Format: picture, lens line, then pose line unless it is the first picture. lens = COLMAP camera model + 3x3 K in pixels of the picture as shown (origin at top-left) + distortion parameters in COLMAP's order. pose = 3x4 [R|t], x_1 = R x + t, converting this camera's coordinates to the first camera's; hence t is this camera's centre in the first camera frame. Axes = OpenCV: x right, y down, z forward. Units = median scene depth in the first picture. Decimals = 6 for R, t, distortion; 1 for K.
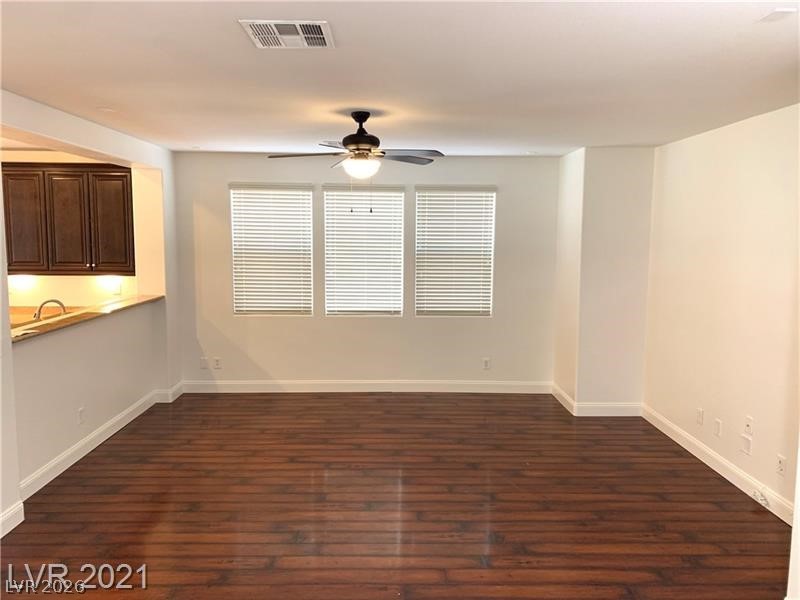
lens RADIAL K [[606.5, 0, 400.0], [0, 606.5, 300.0], [0, 0, 1]] dist [0.046857, -0.078905]
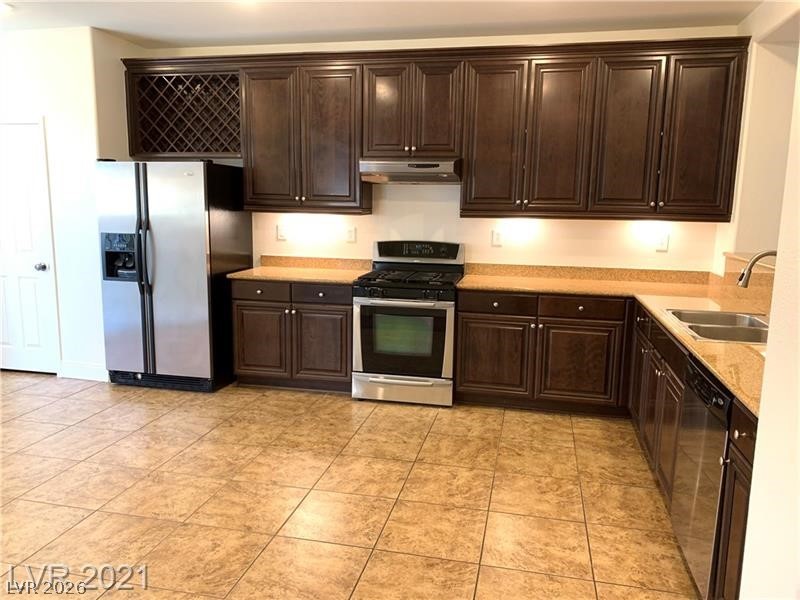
lens RADIAL K [[606.5, 0, 400.0], [0, 606.5, 300.0], [0, 0, 1]] dist [0.046857, -0.078905]
pose [[0.971574, 0.044148, -0.232585, -0.810686], [-0.034412, 0.998360, 0.045753, 0.031076], [0.234223, -0.036449, 0.971499, 0.401040]]
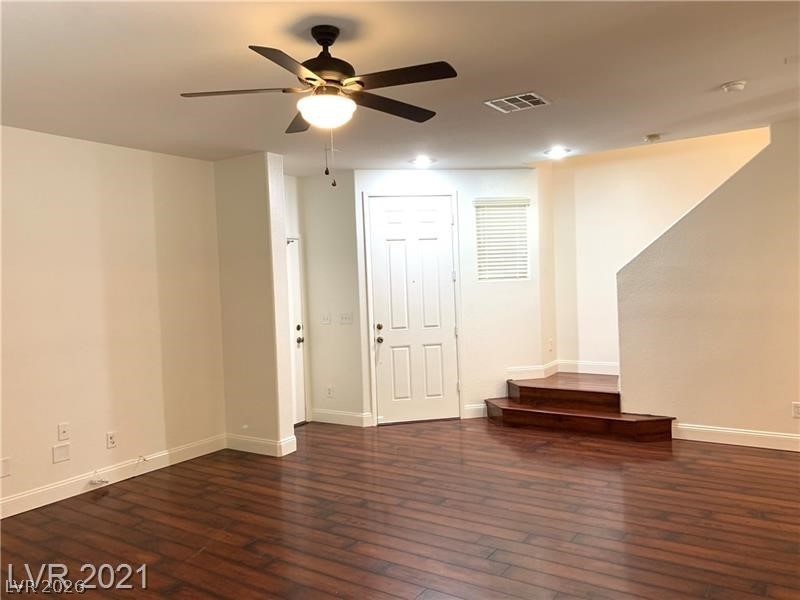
lens RADIAL K [[616.6, 0, 401.9], [0, 616.6, 282.0], [0, 0, 1]] dist [0.035067, -0.002581]
pose [[-0.821572, 0.019516, 0.569771, -0.446592], [0.096430, 0.989771, 0.105143, -0.088224], [-0.561891, 0.141326, -0.815050, 1.338061]]
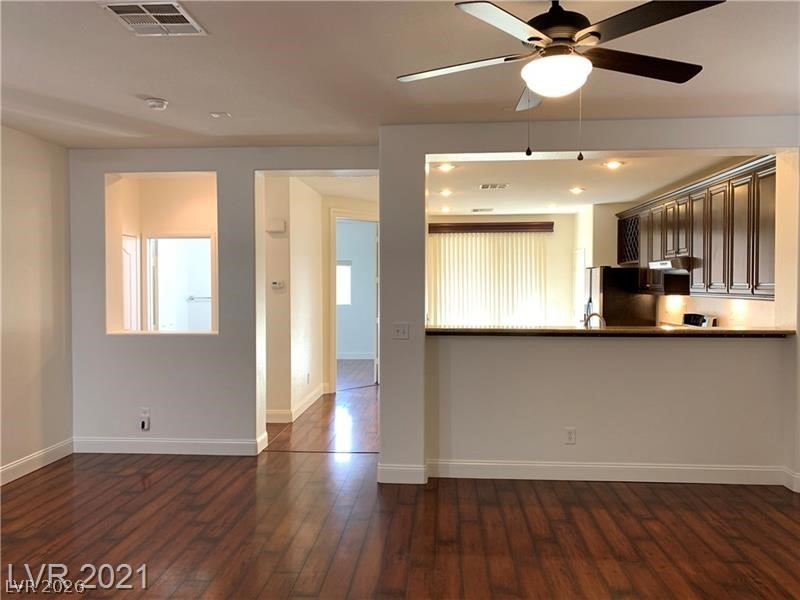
lens RADIAL K [[615.2, 0, 398.8], [0, 615.2, 294.8], [0, 0, 1]] dist [0.017971, -0.012402]
pose [[-0.094290, 0.006595, -0.995523, 0.445331], [-0.112368, 0.993517, 0.017224, -0.011278], [0.989183, 0.113489, -0.092938, 0.815773]]
